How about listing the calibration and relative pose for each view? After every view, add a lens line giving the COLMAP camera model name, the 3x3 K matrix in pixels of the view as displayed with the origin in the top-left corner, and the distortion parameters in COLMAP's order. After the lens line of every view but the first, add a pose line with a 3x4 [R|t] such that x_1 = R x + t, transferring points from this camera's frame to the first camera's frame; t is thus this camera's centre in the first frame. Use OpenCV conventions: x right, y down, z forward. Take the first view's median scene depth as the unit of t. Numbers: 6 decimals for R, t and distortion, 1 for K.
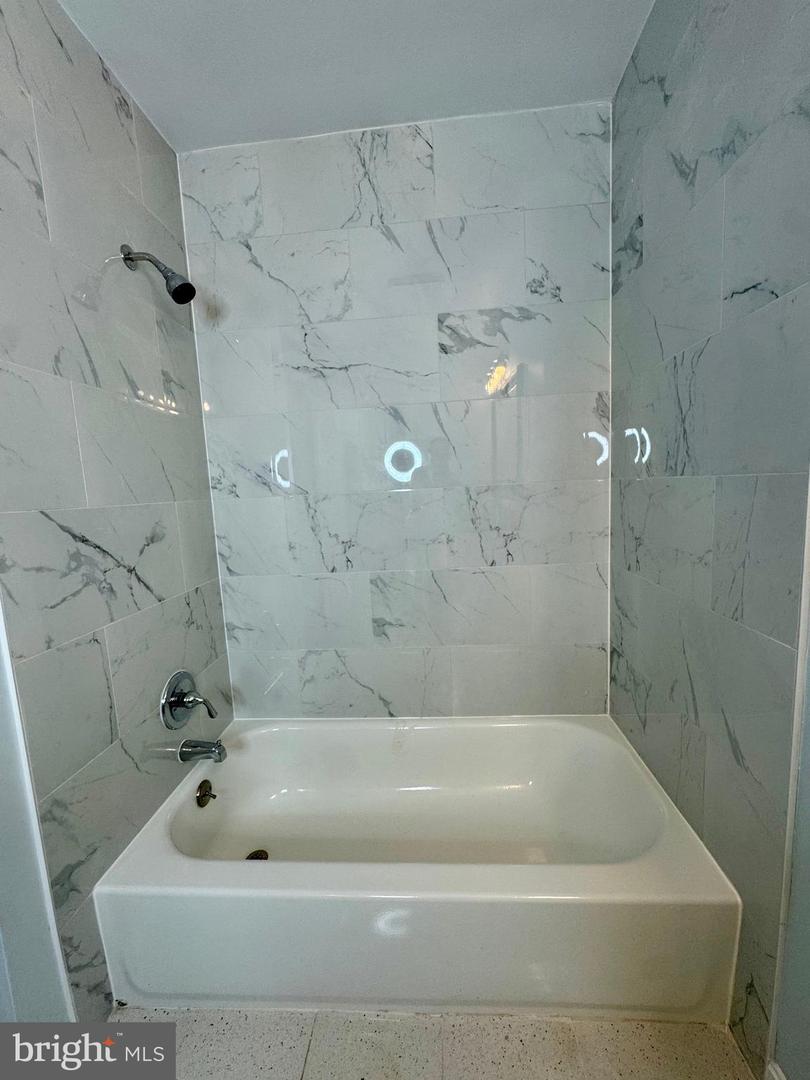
lens RADIAL K [[431.1, 0, 405.9], [0, 431.1, 536.2], [0, 0, 1]] dist [-0.002555, 0.000286]
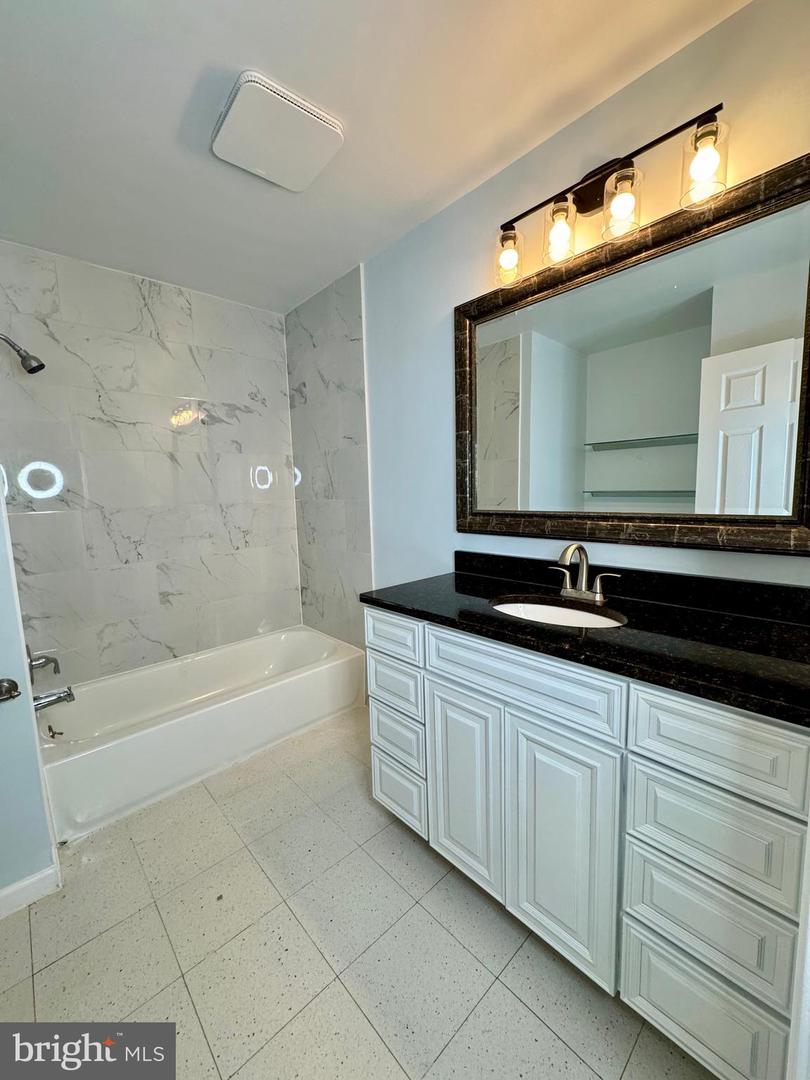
lens RADIAL K [[431.1, 0, 405.9], [0, 431.1, 536.2], [0, 0, 1]] dist [-0.002555, 0.000286]
pose [[0.679616, -0.050956, 0.731796, -0.615848], [0.081716, 0.996634, -0.006492, 0.083780], [-0.729002, 0.064212, 0.681493, -0.680492]]
